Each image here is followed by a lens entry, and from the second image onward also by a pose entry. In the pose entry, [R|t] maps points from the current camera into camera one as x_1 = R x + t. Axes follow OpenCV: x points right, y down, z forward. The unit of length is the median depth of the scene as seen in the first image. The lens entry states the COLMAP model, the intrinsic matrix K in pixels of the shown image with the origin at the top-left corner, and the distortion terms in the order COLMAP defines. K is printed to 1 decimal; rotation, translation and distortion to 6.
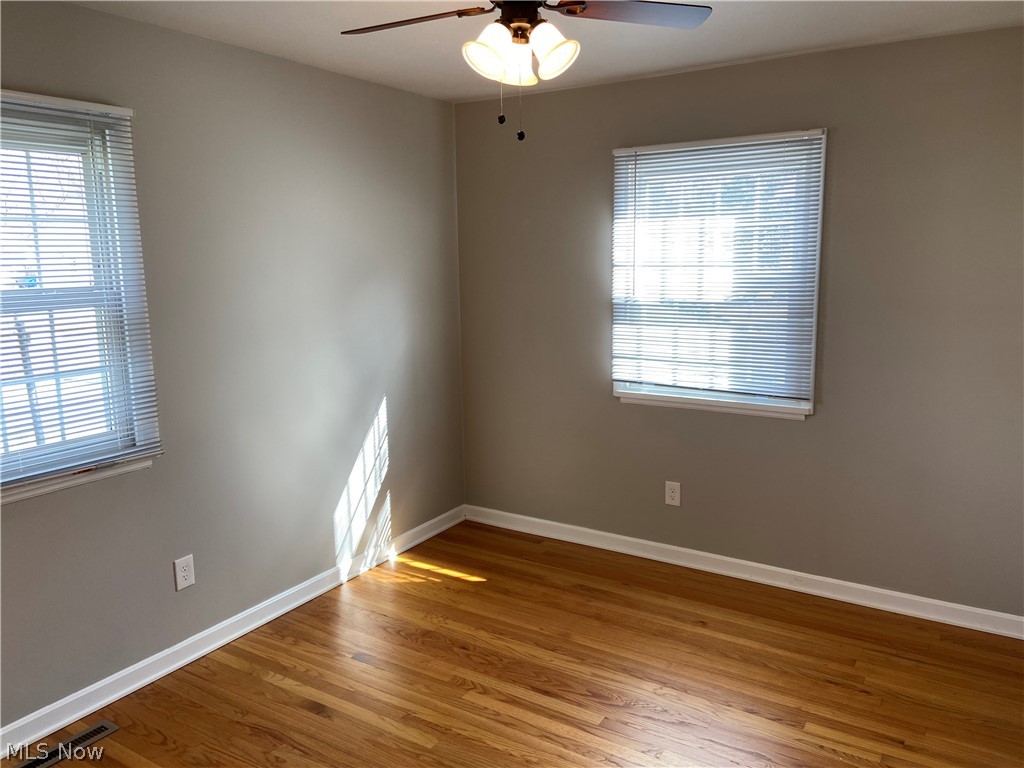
lens RADIAL K [[797.3, 0, 511.2], [0, 797.3, 385.3], [0, 0, 1]] dist [0.000759, -0.000972]
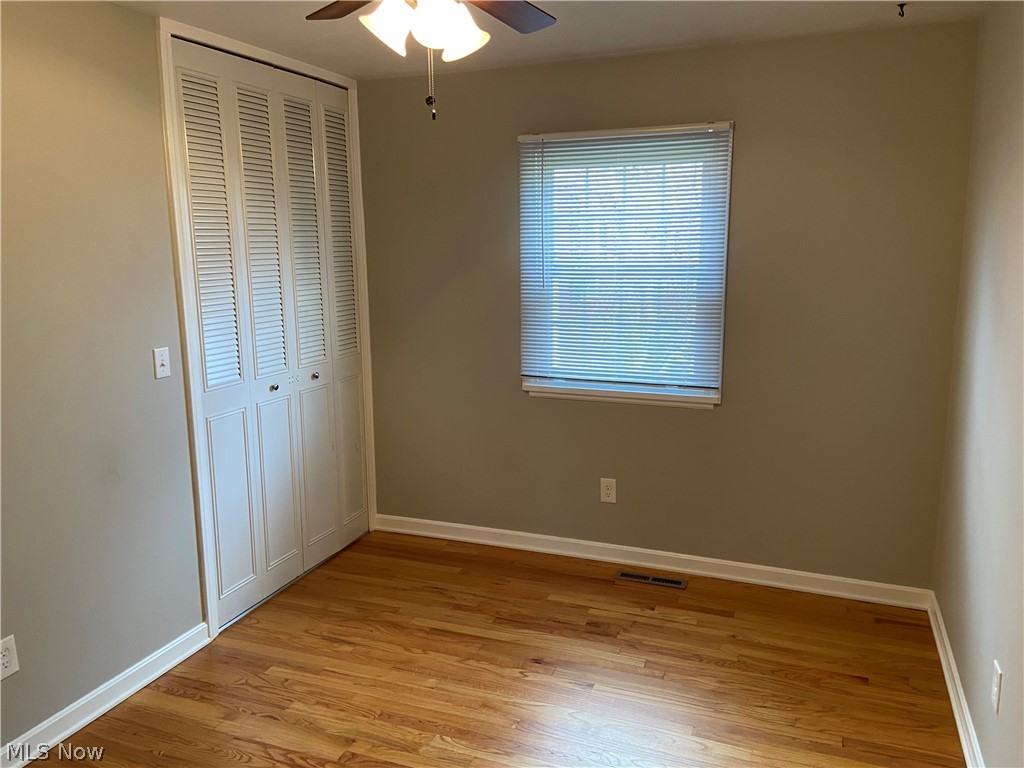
lens RADIAL K [[797.3, 0, 510.2], [0, 797.3, 383.7], [0, 0, 1]] dist [0.000759, -0.000972]
pose [[0.980025, -0.028149, 0.196872, -0.098875], [0.026388, 0.999585, 0.011563, -0.009163], [-0.197115, -0.006137, 0.980361, 0.065053]]
